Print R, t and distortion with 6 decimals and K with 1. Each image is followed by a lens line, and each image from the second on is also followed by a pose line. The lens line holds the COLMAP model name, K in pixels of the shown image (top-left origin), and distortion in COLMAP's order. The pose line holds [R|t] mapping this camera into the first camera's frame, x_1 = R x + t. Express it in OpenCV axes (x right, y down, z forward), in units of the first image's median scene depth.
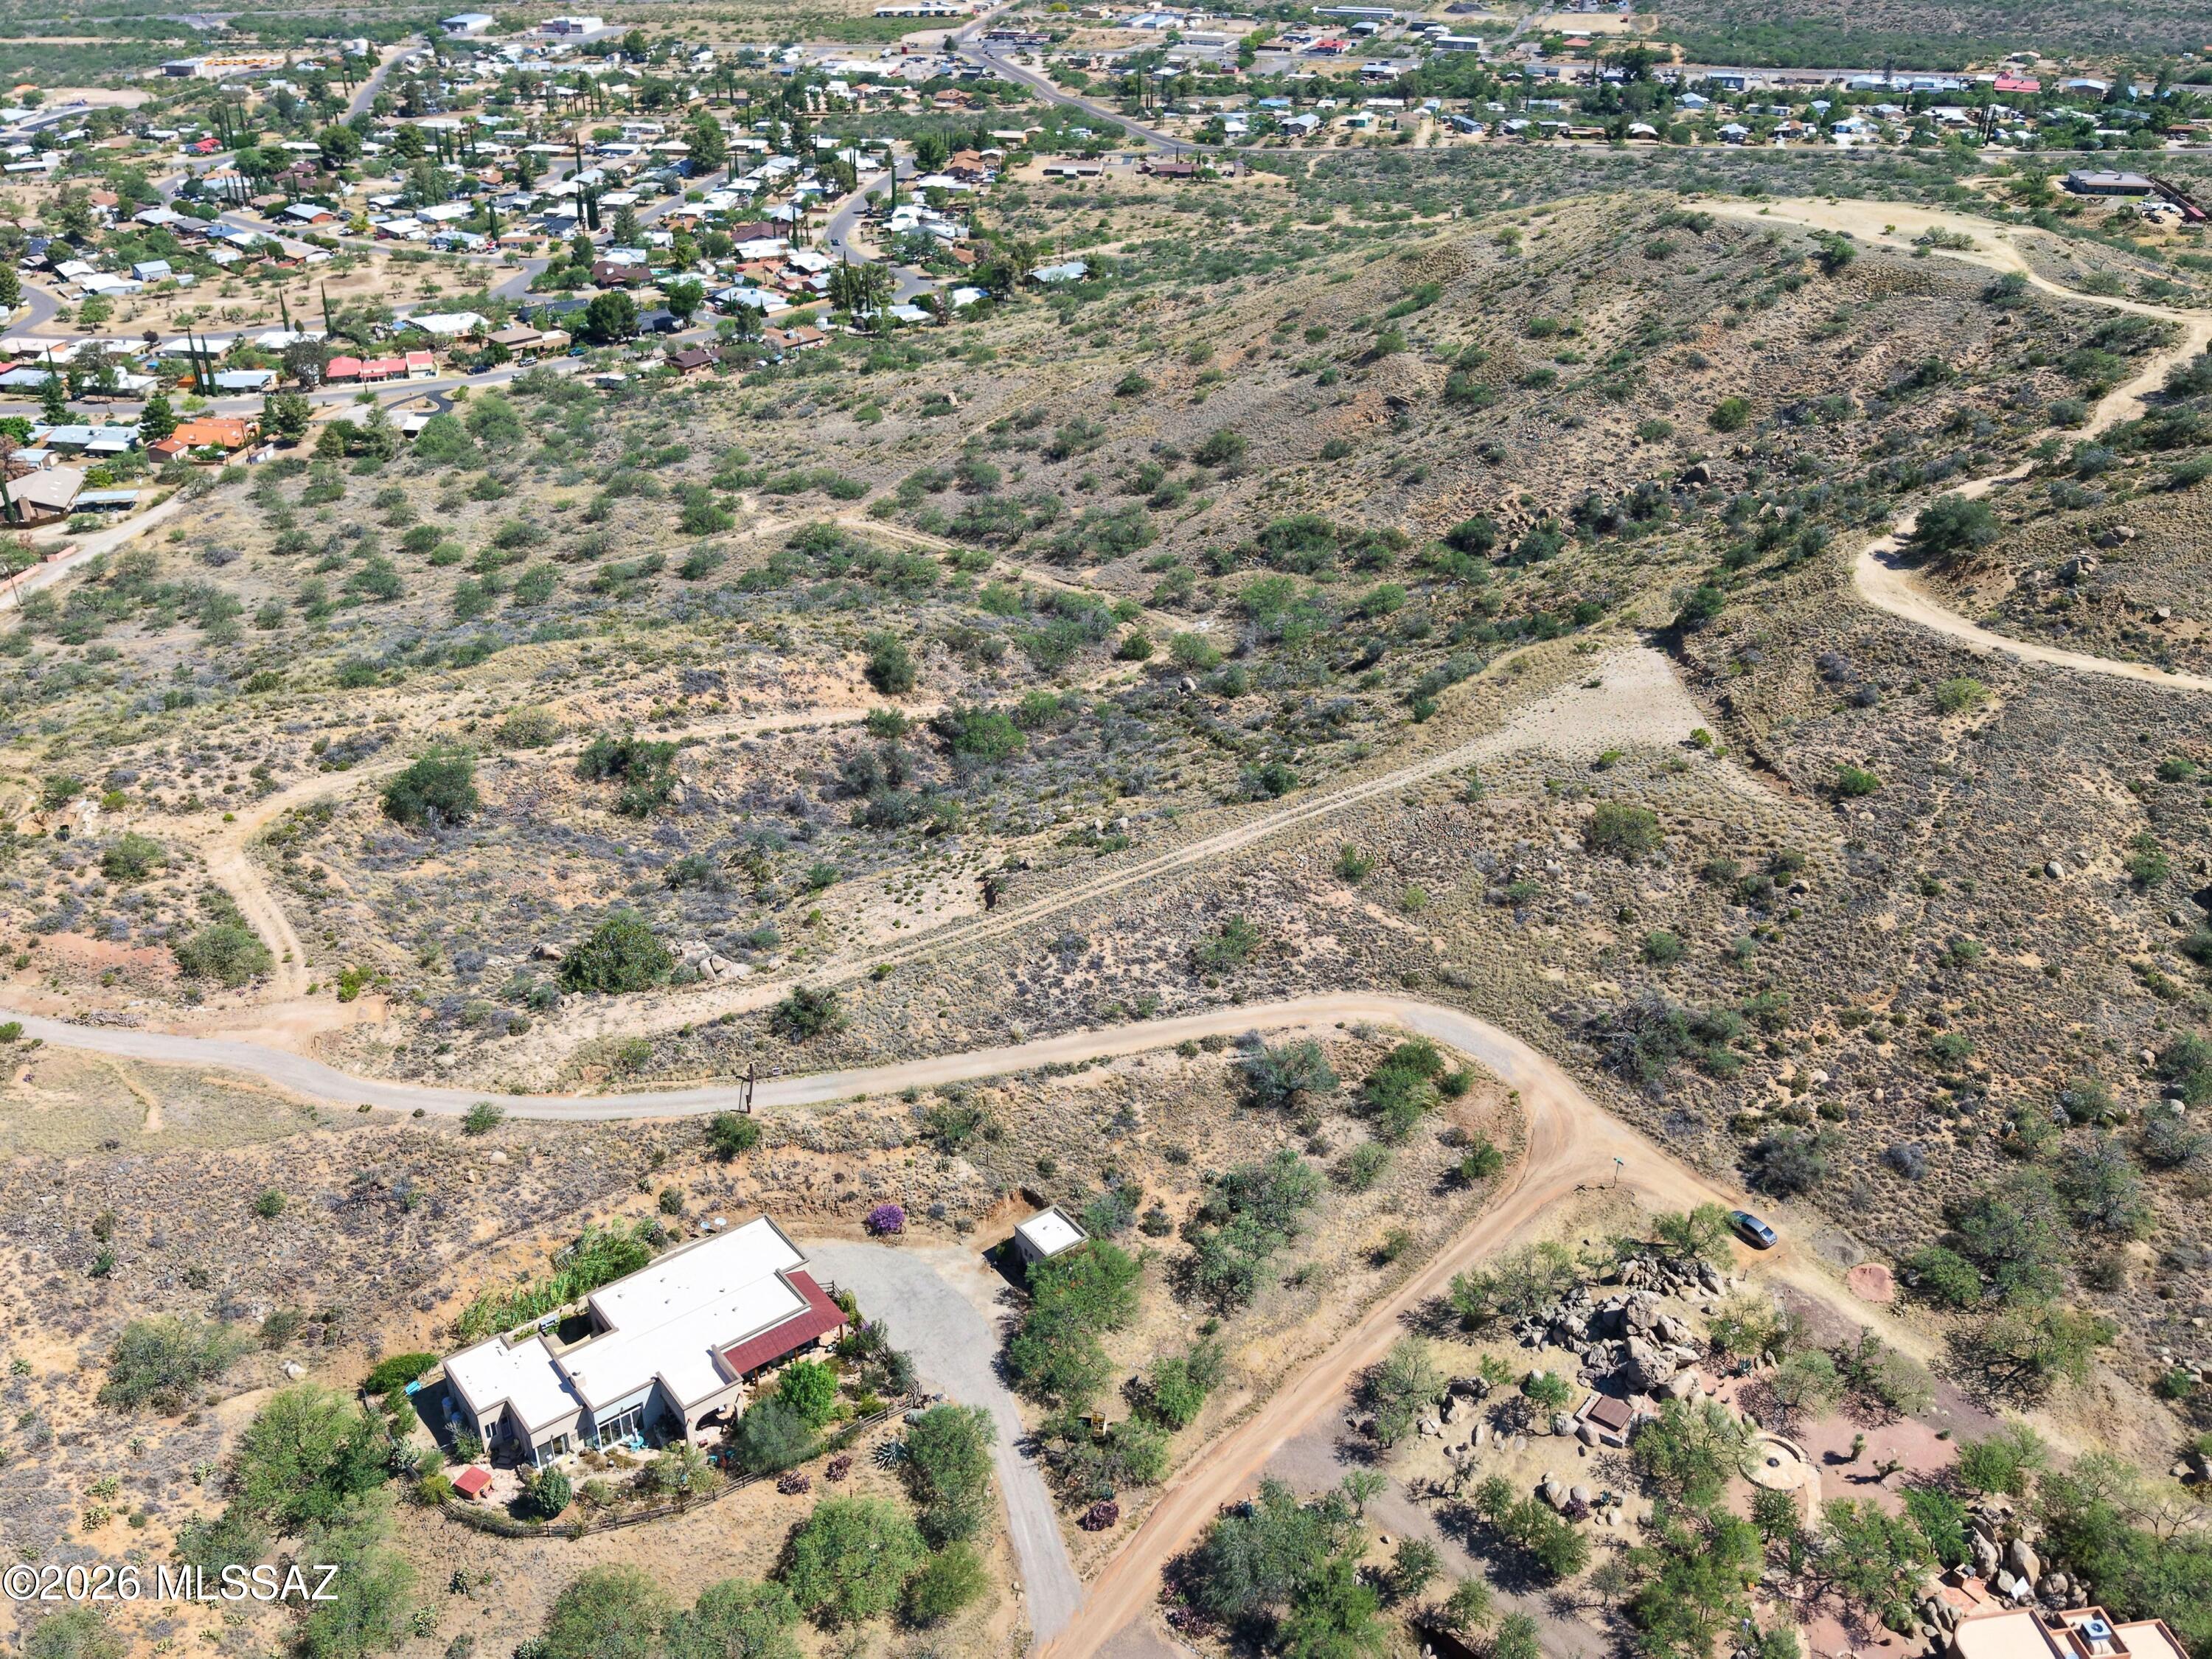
lens RADIAL K [[1969.6, 0, 1097.7], [0, 1969.6, 839.3], [0, 0, 1]] dist [0.065493, -0.102018]
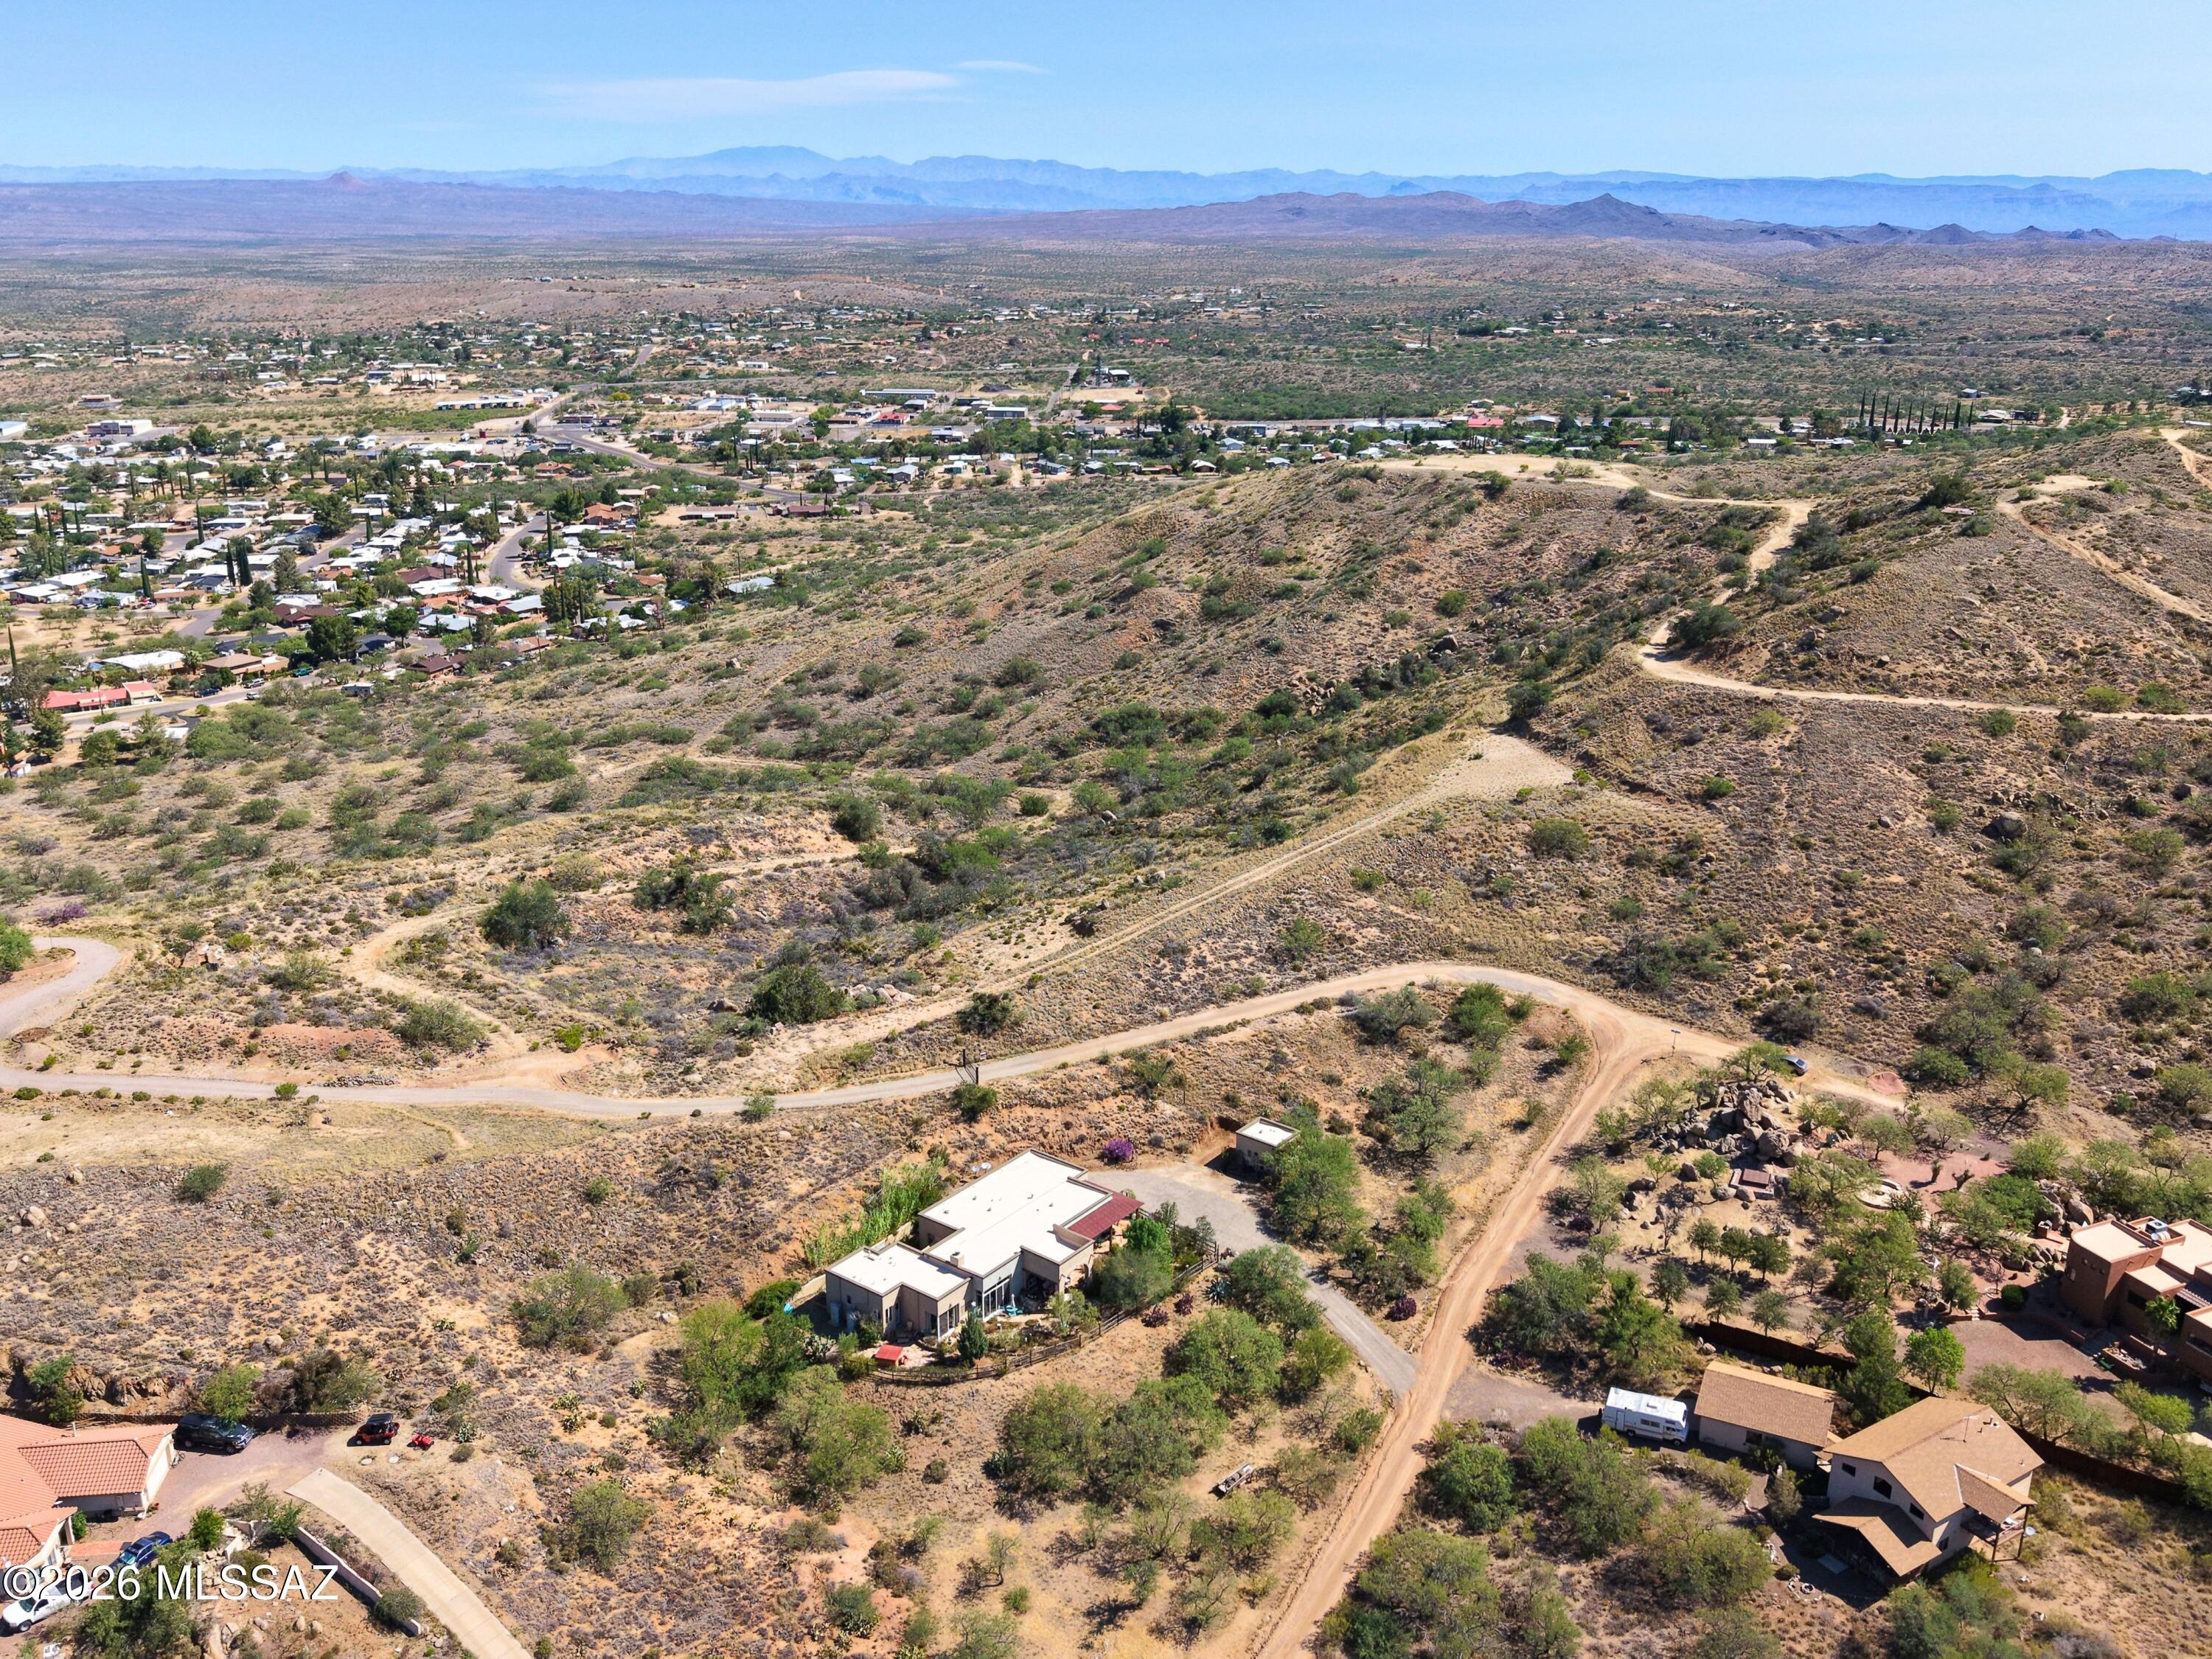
lens RADIAL K [[1969.6, 0, 1096.8], [0, 1969.6, 839.8], [0, 0, 1]] dist [0.065493, -0.102018]
pose [[0.966098, -0.084570, 0.243930, -0.304847], [0.129348, 0.976244, -0.173829, 0.167681], [-0.223435, 0.199488, 0.954087, -0.114321]]
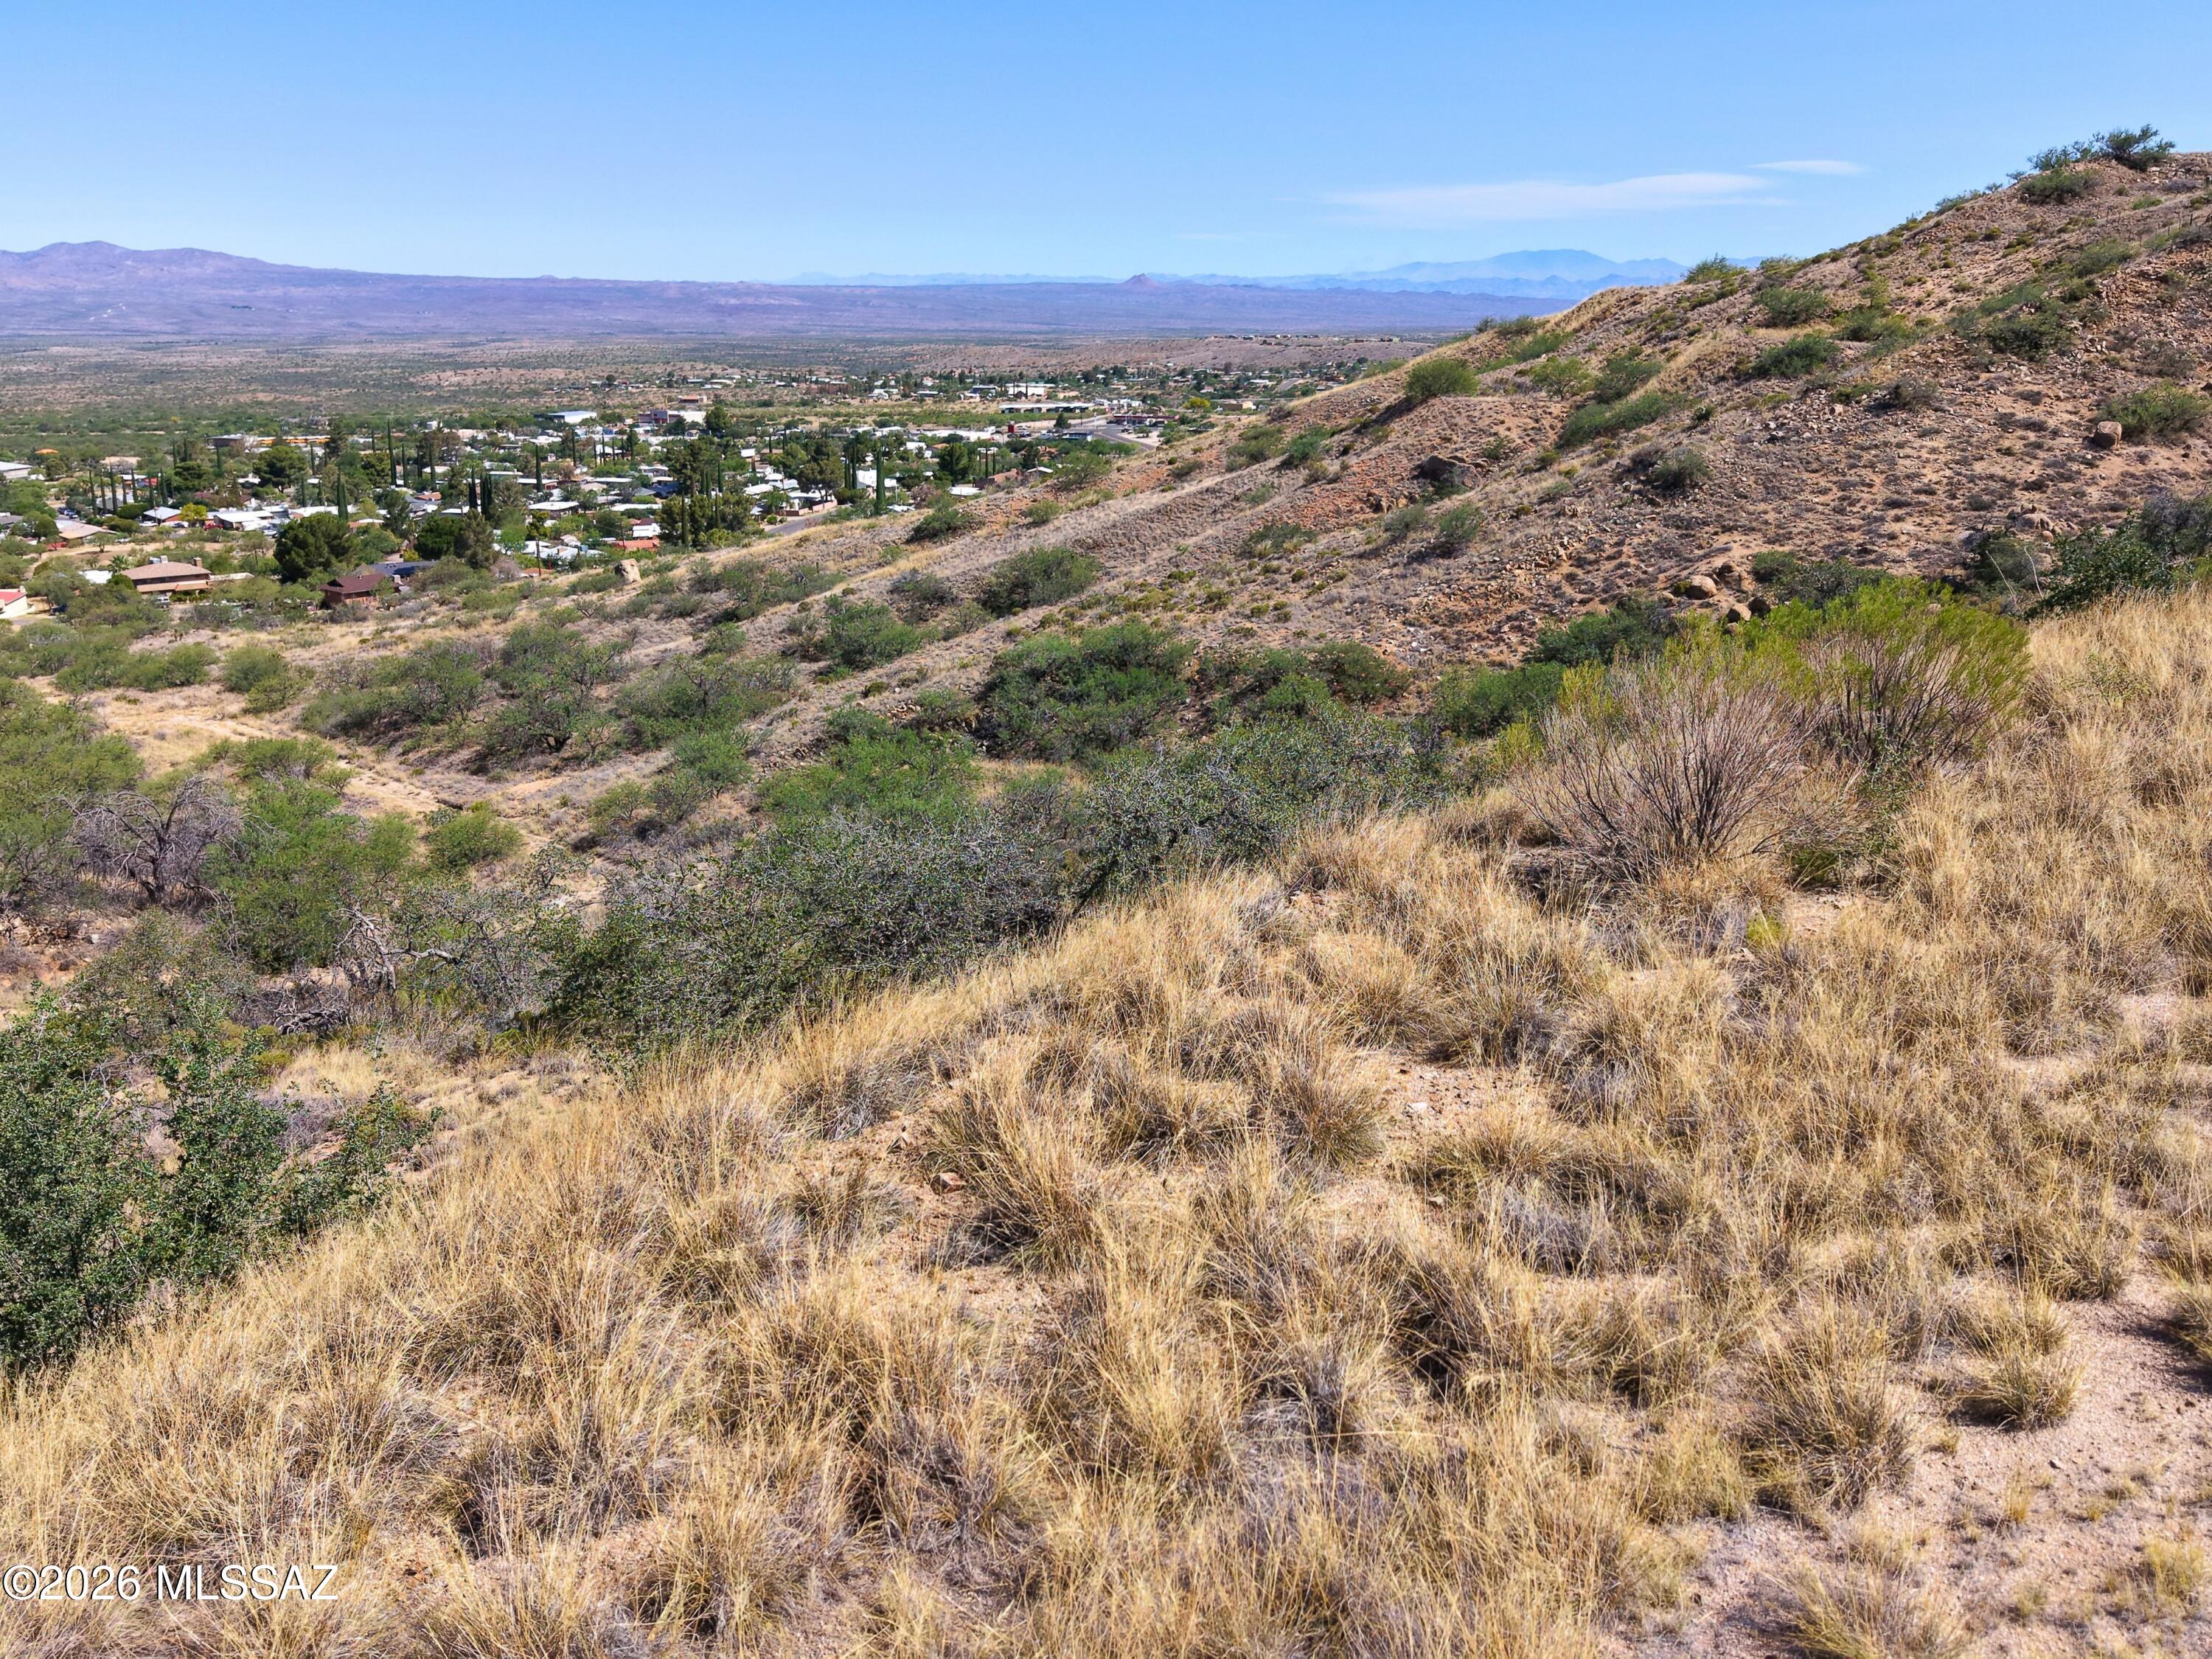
lens RADIAL K [[1969.6, 0, 1104.6], [0, 1969.6, 826.7], [0, 0, 1]] dist [0.065493, -0.102018]
pose [[0.994049, 0.023846, -0.106296, 0.215037], [-0.049159, 0.968944, -0.242346, -0.069738], [0.097216, 0.246129, 0.964349, 1.029870]]
